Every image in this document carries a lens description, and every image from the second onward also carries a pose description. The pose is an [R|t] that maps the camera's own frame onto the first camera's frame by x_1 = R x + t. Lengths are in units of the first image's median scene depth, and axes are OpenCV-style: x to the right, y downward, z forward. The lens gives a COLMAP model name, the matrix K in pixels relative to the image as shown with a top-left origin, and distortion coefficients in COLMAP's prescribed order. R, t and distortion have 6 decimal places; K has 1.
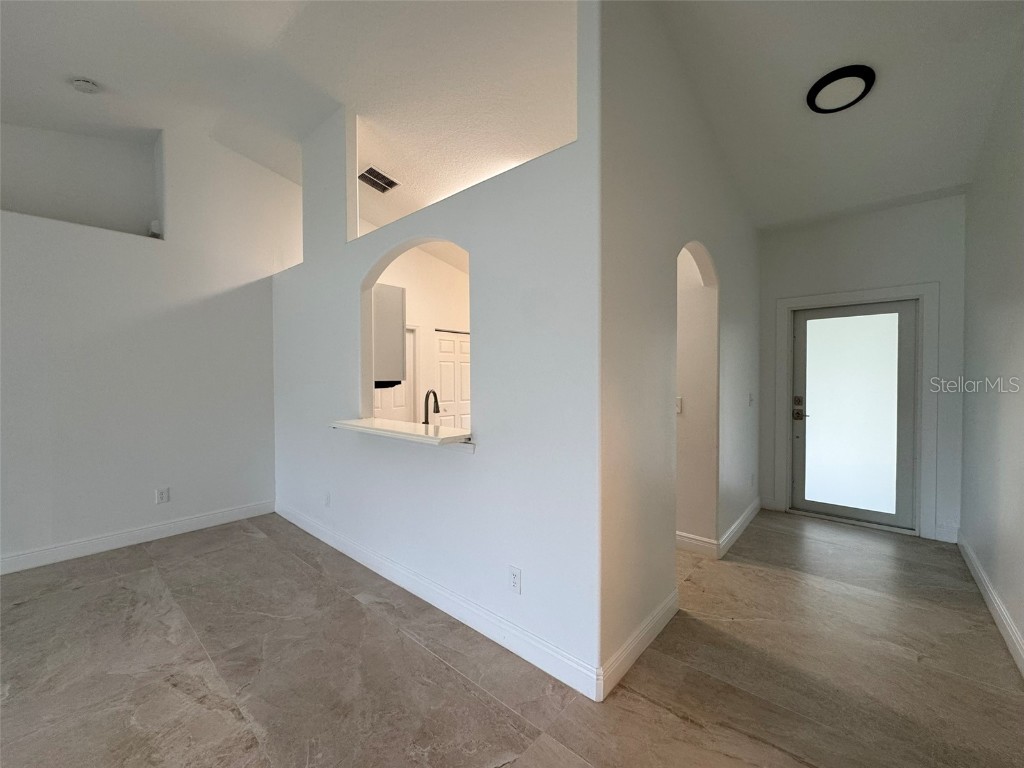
lens RADIAL K [[412.9, 0, 512.0], [0, 412.9, 384.0], [0, 0, 1]] dist [-0.003436, 0.000397]
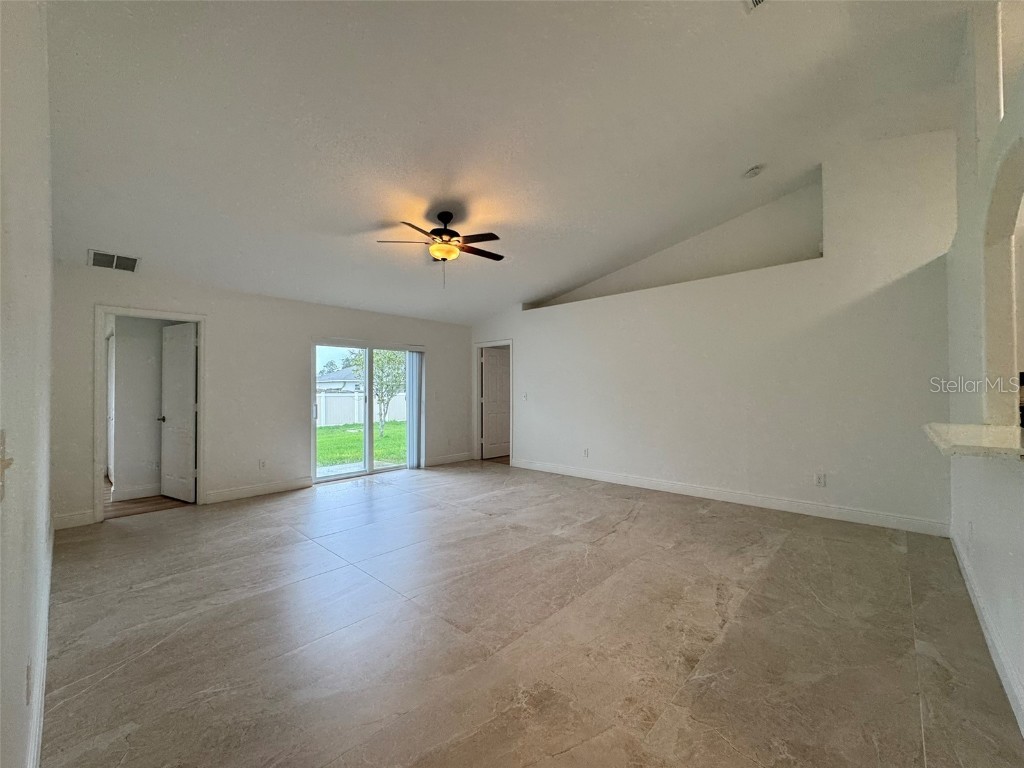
lens RADIAL K [[412.9, 0, 512.0], [0, 412.9, 384.0], [0, 0, 1]] dist [-0.003436, 0.000397]
pose [[-0.024985, -0.009965, -0.999638, 0.356343], [-0.016357, 0.999821, -0.009558, 0.031576], [0.999554, 0.016112, -0.025144, 0.183617]]
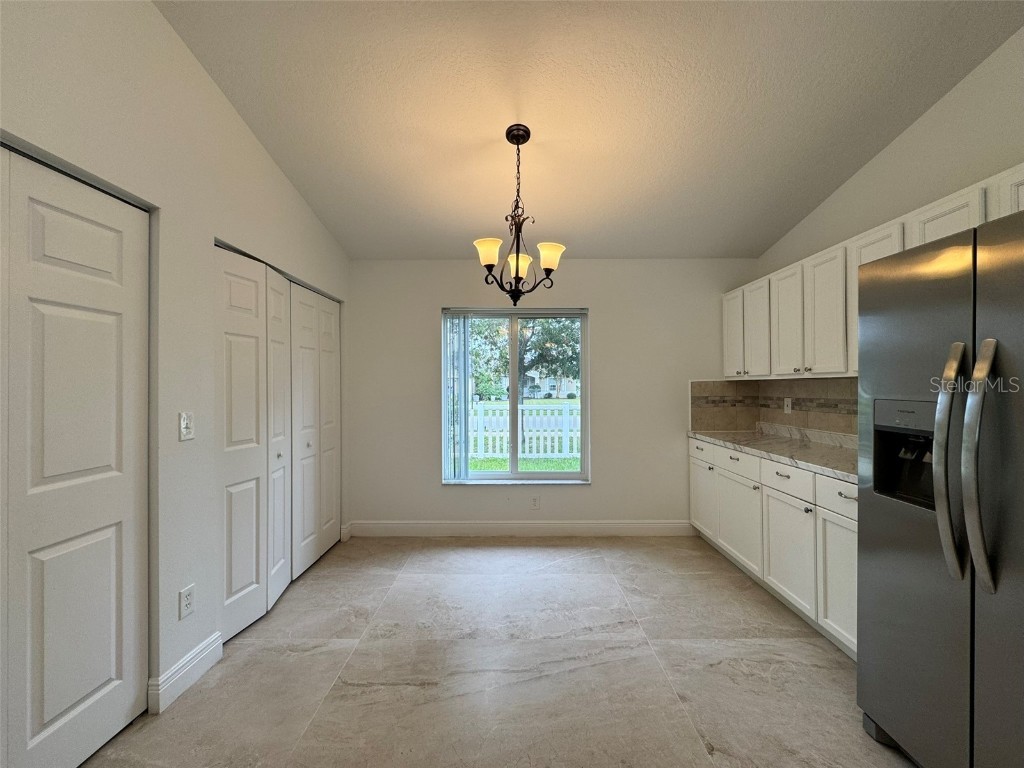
lens RADIAL K [[411.1, 0, 511.4], [0, 411.1, 383.4], [0, 0, 1]] dist [-0.004660, 0.000042]
pose [[-0.752609, 0.002358, -0.658463, -0.477688], [-0.004646, 0.999950, 0.008891, 0.018105], [0.658451, 0.009751, -0.752561, 0.284774]]
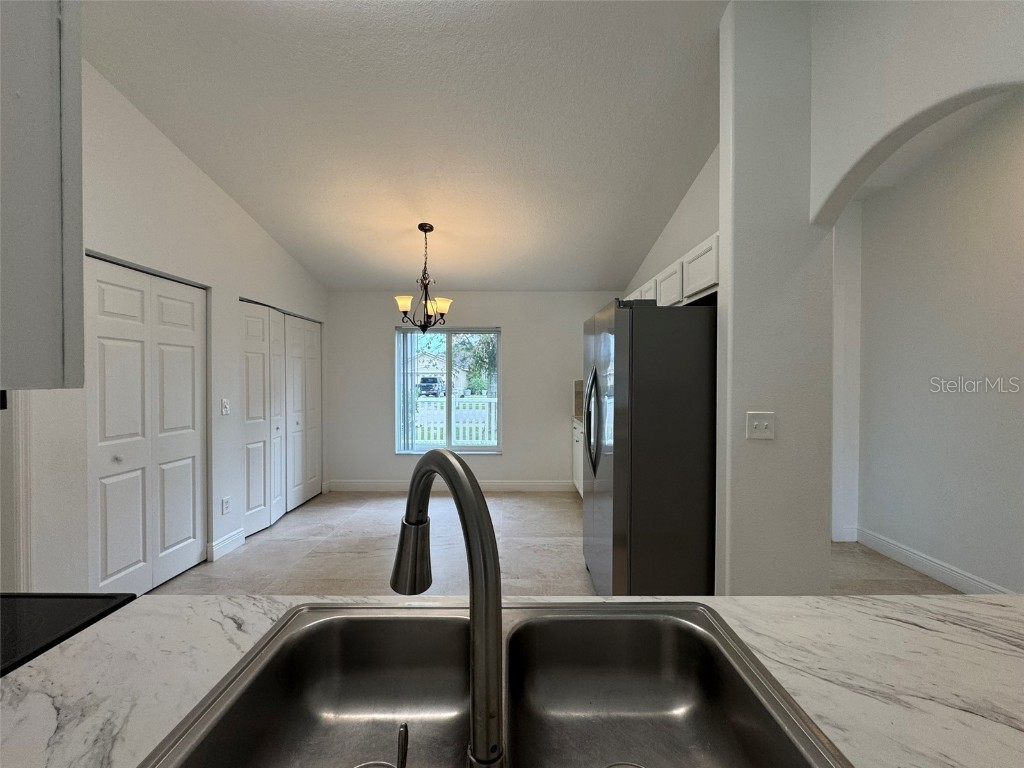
lens RADIAL K [[412.9, 0, 512.0], [0, 412.9, 384.0], [0, 0, 1]] dist [-0.003436, 0.000397]
pose [[-0.750366, 0.009355, -0.660956, -0.373939], [-0.008733, 0.999672, 0.024063, -0.002102], [0.660965, 0.023828, -0.750039, 0.777131]]
